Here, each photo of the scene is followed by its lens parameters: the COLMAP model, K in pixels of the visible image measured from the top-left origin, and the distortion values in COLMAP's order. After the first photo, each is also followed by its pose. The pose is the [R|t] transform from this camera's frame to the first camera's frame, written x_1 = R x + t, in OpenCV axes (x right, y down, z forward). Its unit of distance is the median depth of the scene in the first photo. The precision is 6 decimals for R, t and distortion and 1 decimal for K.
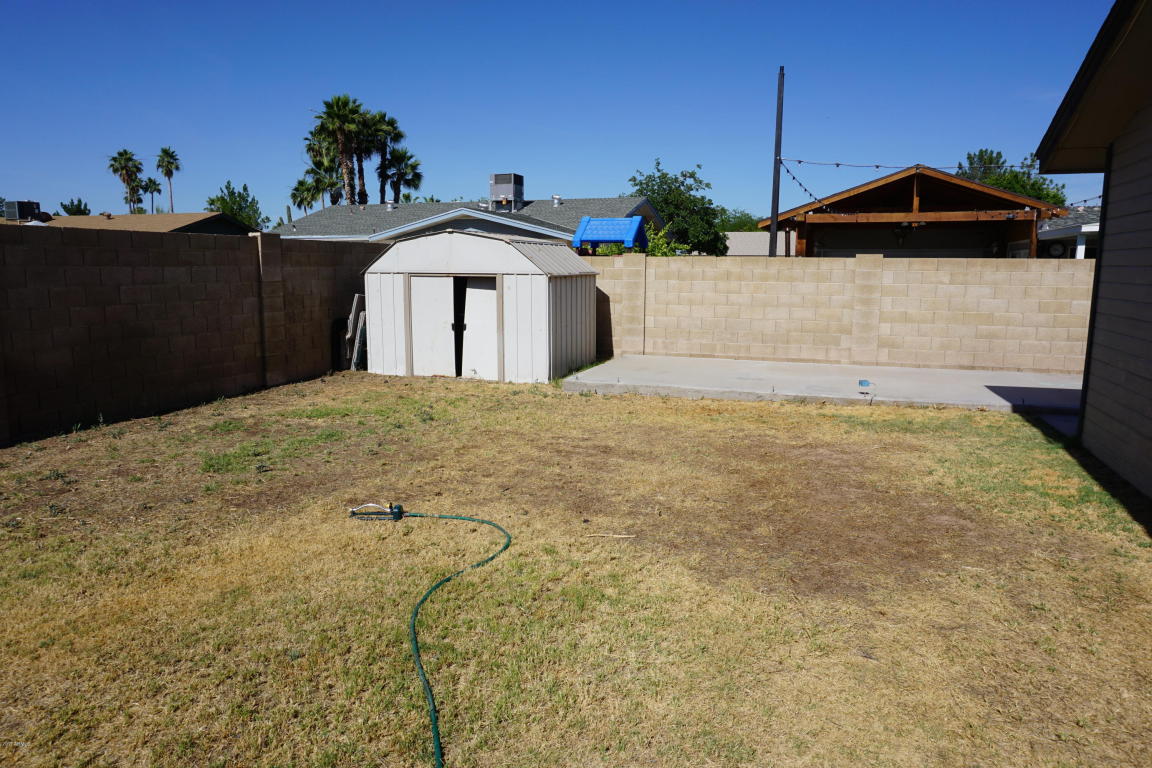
lens RADIAL K [[774.2, 0, 570.1], [0, 774.2, 380.3], [0, 0, 1]] dist [-0.007821, -0.000586]
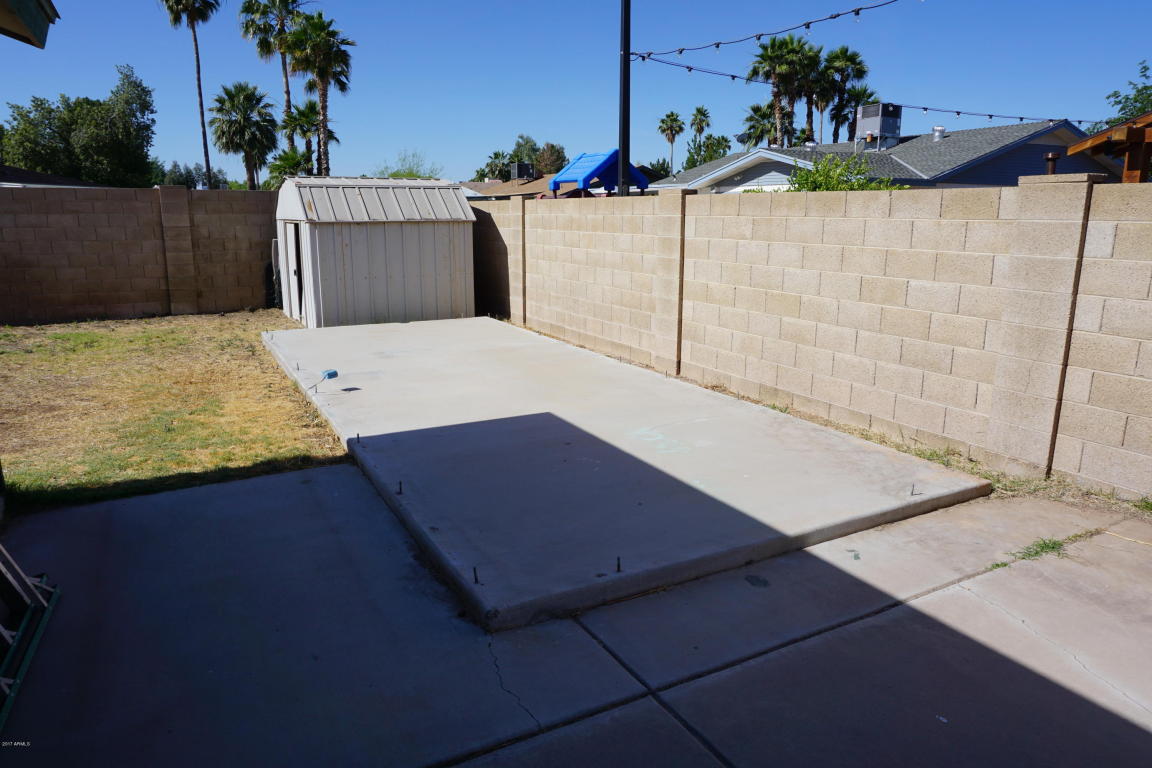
lens RADIAL K [[776.8, 0, 572.8], [0, 776.8, 379.1], [0, 0, 1]] dist [-0.066197, 0.056563]
pose [[0.730391, 0.140008, -0.668525, 0.784789], [-0.099846, 0.990138, 0.098276, -0.065042], [0.675692, -0.005030, 0.737167, 0.488075]]
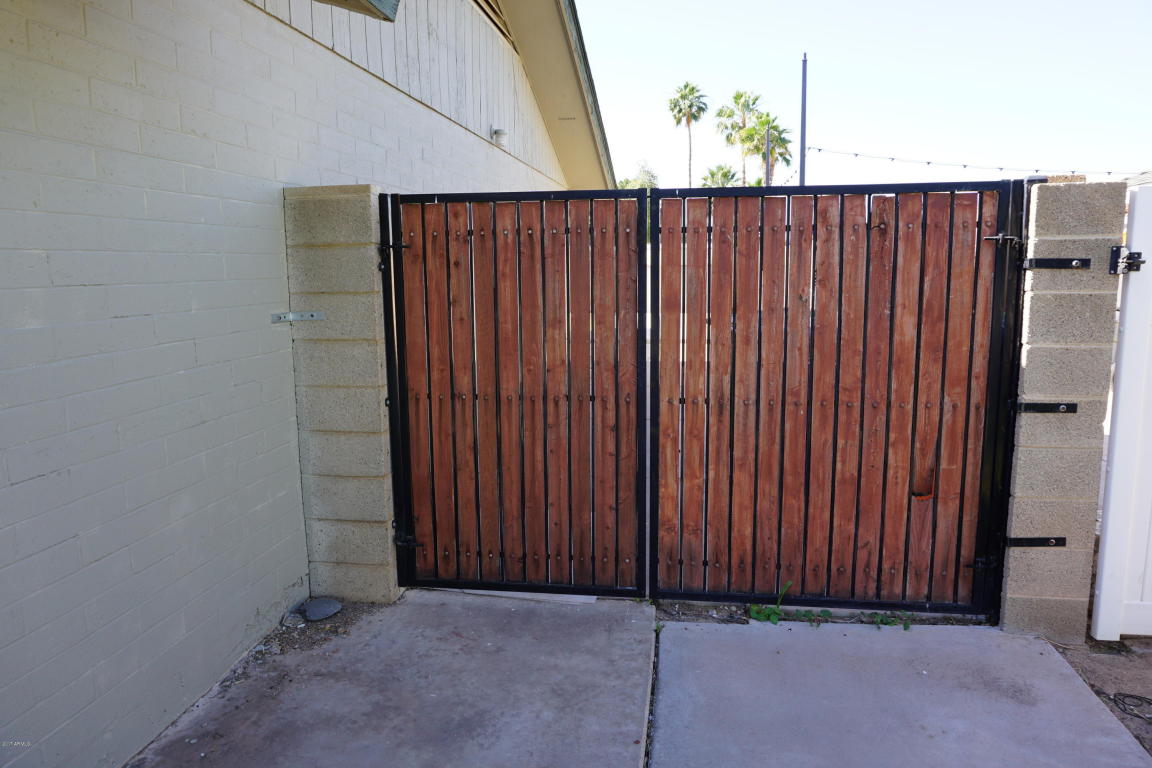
lens RADIAL K [[774.2, 0, 570.1], [0, 774.2, 380.3], [0, 0, 1]] dist [-0.007821, -0.000586]
pose [[0.179968, 0.134543, -0.974428, 1.811337], [-0.130083, 0.985157, 0.111999, -0.036362], [0.975033, 0.106600, 0.194799, 0.401771]]
